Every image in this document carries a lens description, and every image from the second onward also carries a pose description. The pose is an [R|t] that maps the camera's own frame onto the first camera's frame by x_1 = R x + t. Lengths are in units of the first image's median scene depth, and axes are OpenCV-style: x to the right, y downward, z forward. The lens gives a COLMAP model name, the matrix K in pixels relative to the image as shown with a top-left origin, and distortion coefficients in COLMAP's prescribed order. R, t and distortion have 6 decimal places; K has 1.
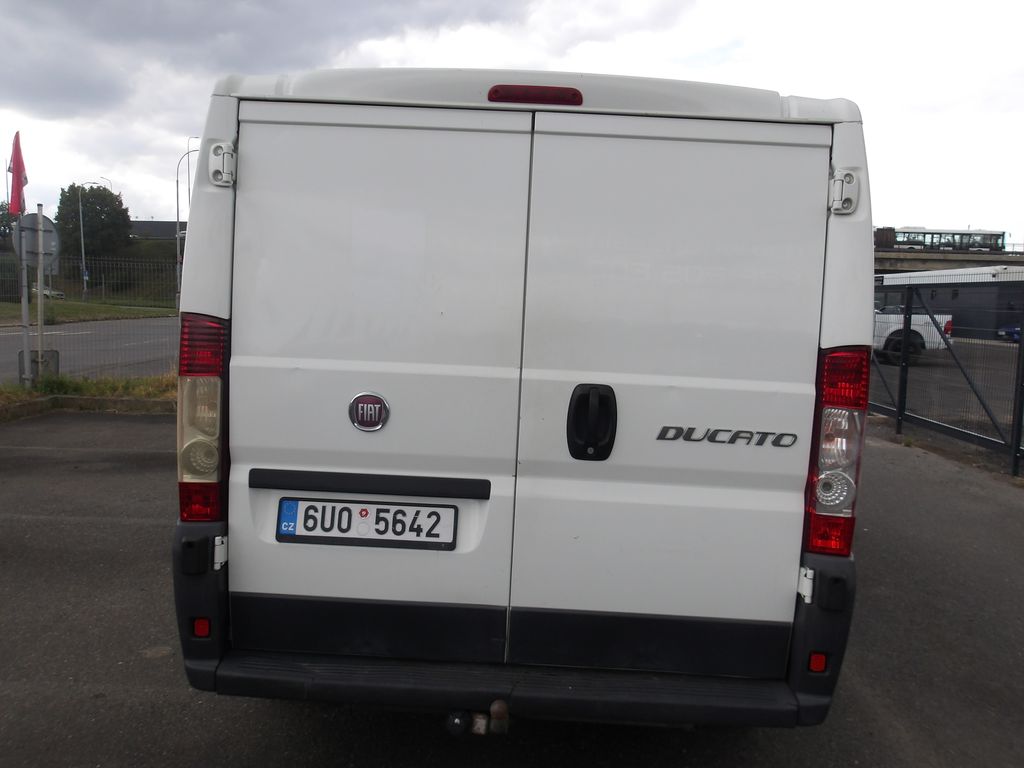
lens RADIAL K [[851.2, 0, 512.0], [0, 851.2, 384.0], [0, 0, 1]] dist [0.013914, -0.014535]
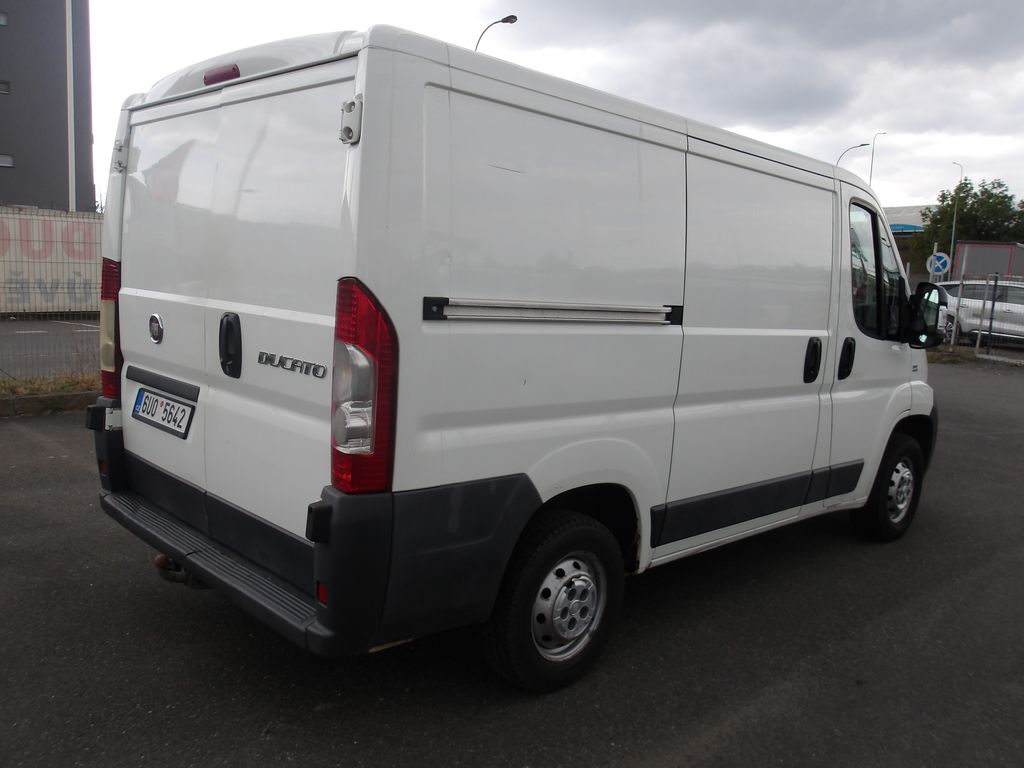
lens RADIAL K [[852.4, 0, 536.9], [0, 852.4, 377.1], [0, 0, 1]] dist [0.009665, -0.000662]
pose [[0.721448, 0.077508, -0.688117, 1.207448], [-0.081919, 0.996291, 0.026333, 0.024062], [0.687606, 0.037372, 0.725122, 0.432028]]
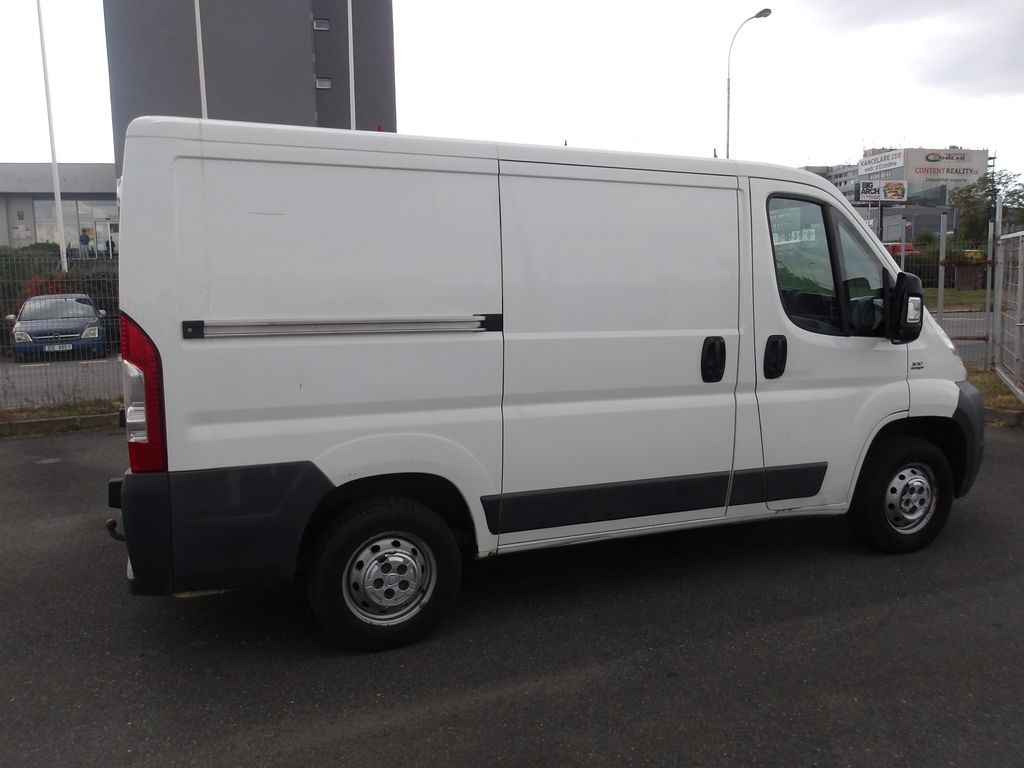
lens RADIAL K [[854.0, 0, 512.0], [0, 854.0, 384.0], [0, 0, 1]] dist [0.025478, -0.000222]
pose [[0.417571, 0.060417, -0.906634, 2.055704], [-0.046935, 0.997889, 0.044881, -0.036294], [0.907431, 0.023812, 0.419525, 1.189929]]
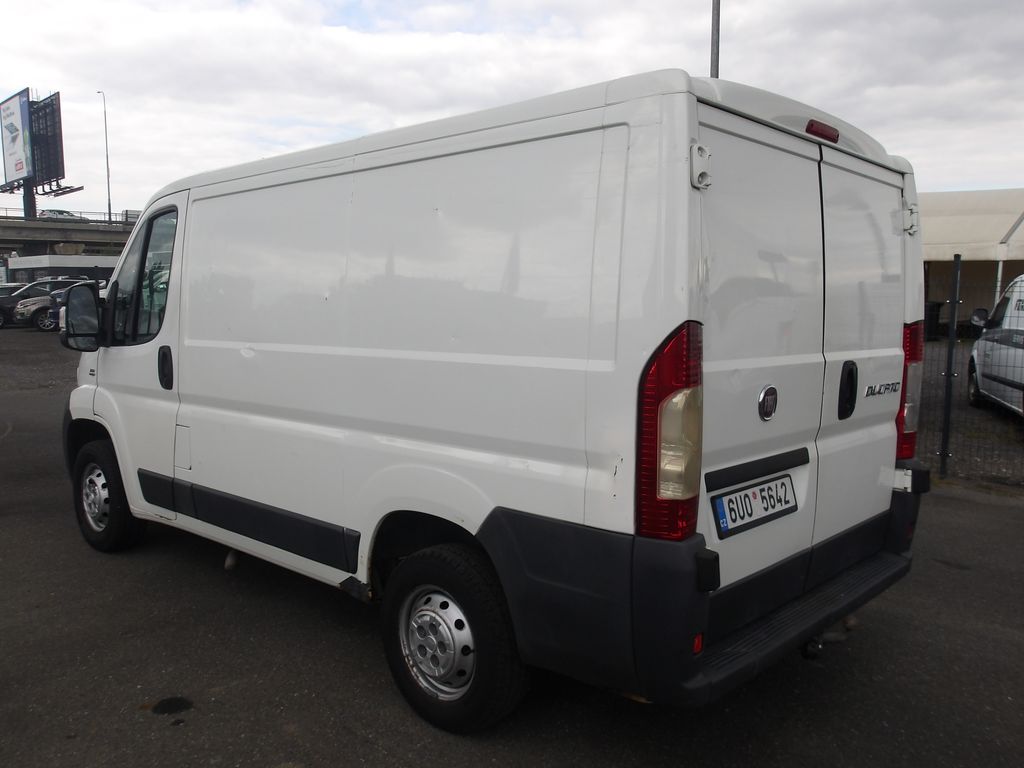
lens RADIAL K [[851.2, 0, 512.0], [0, 851.2, 384.0], [0, 0, 1]] dist [0.013914, -0.014535]
pose [[0.663733, -0.107142, 0.740256, -1.202890], [0.079880, 0.994181, 0.072271, -0.098425], [-0.743692, 0.011163, 0.668429, 0.504403]]
